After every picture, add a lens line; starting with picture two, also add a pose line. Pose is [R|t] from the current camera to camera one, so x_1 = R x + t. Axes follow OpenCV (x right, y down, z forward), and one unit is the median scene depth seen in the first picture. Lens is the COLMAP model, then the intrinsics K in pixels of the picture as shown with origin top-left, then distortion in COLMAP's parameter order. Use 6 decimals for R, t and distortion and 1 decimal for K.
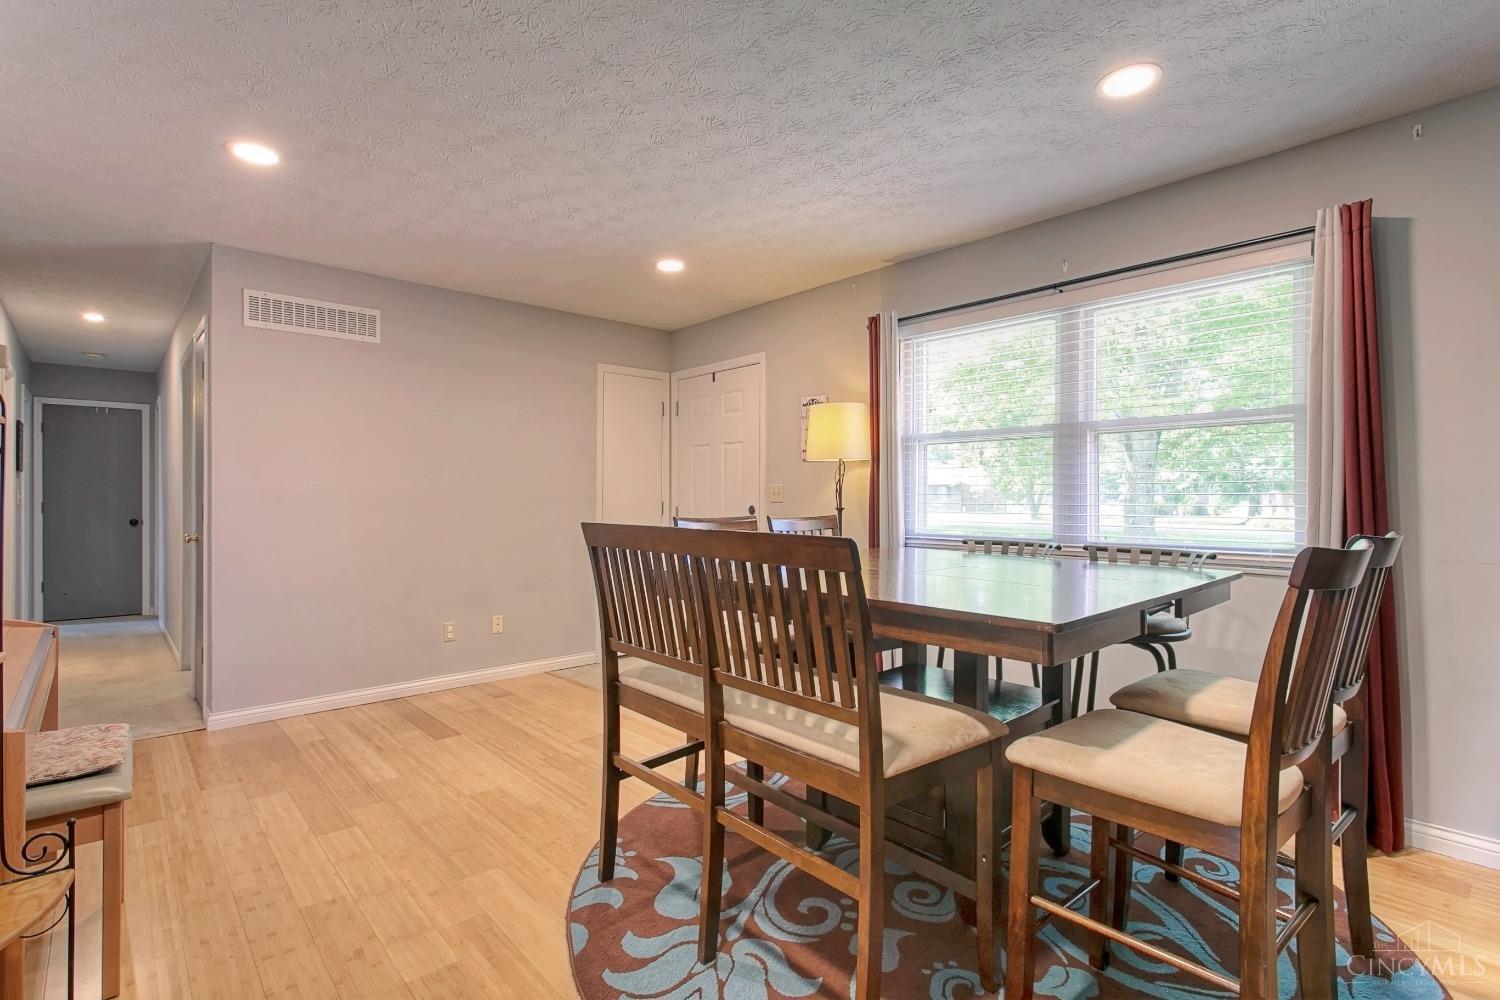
lens RADIAL K [[729.7, 0, 750.0], [0, 729.7, 500.0], [0, 0, 1]] dist [-0.002819, -0.000813]
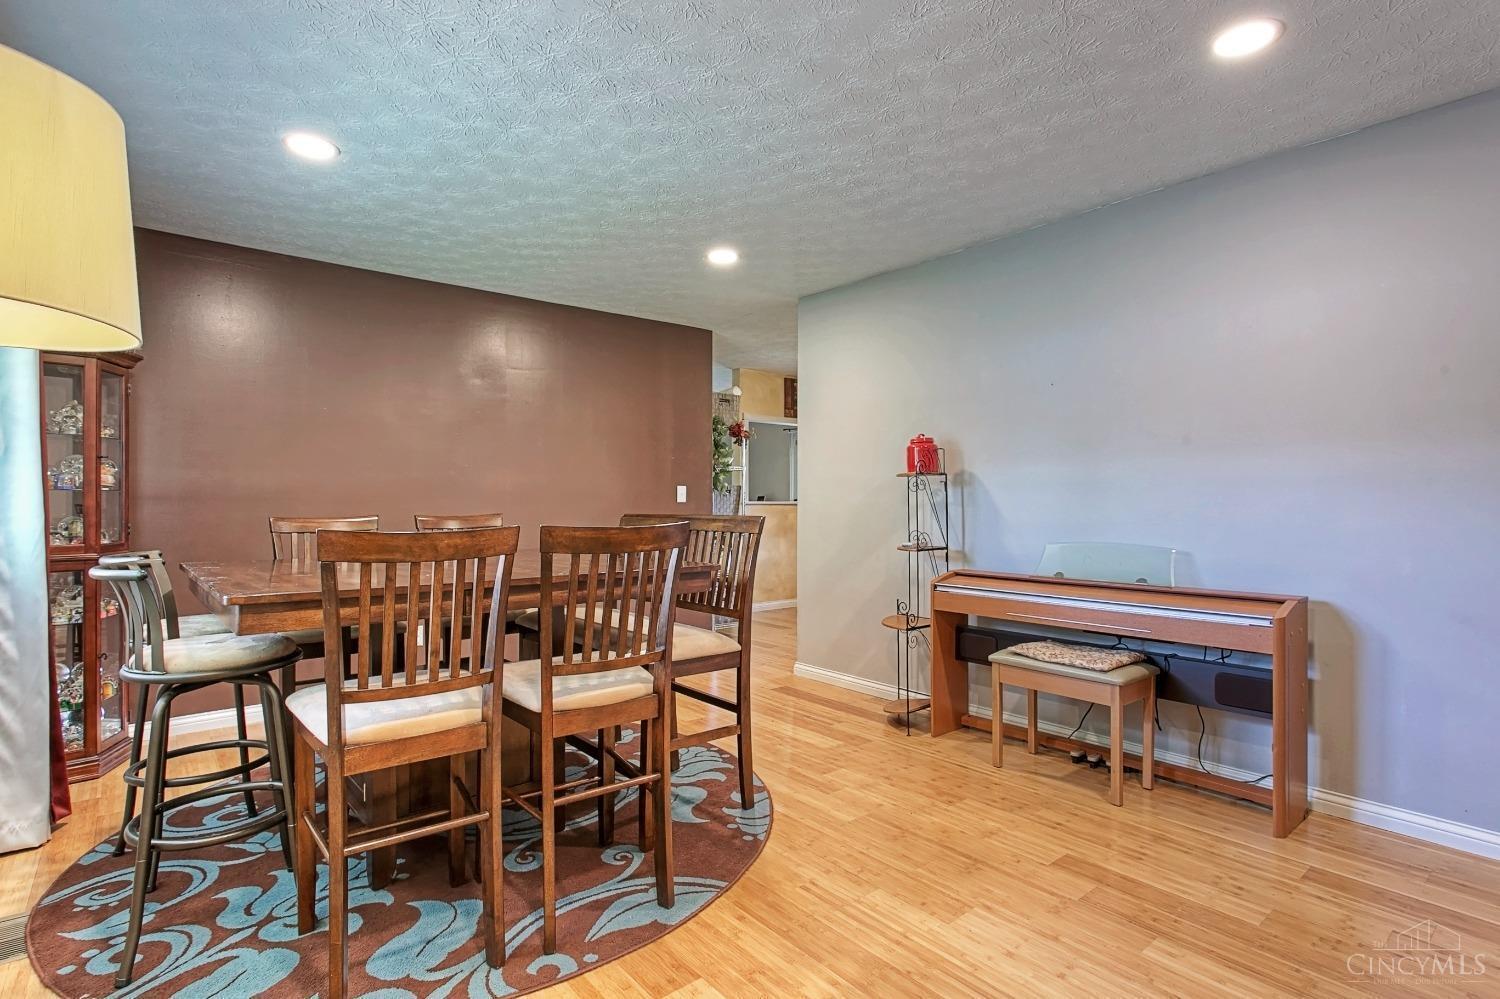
lens RADIAL K [[729.7, 0, 750.0], [0, 729.7, 499.5], [0, 0, 1]] dist [-0.002819, -0.000813]
pose [[-0.999216, 0.001145, 0.039562, -0.239357], [0.000859, 0.999973, -0.007246, 0.011401], [-0.039569, -0.007207, -0.999191, 2.129985]]
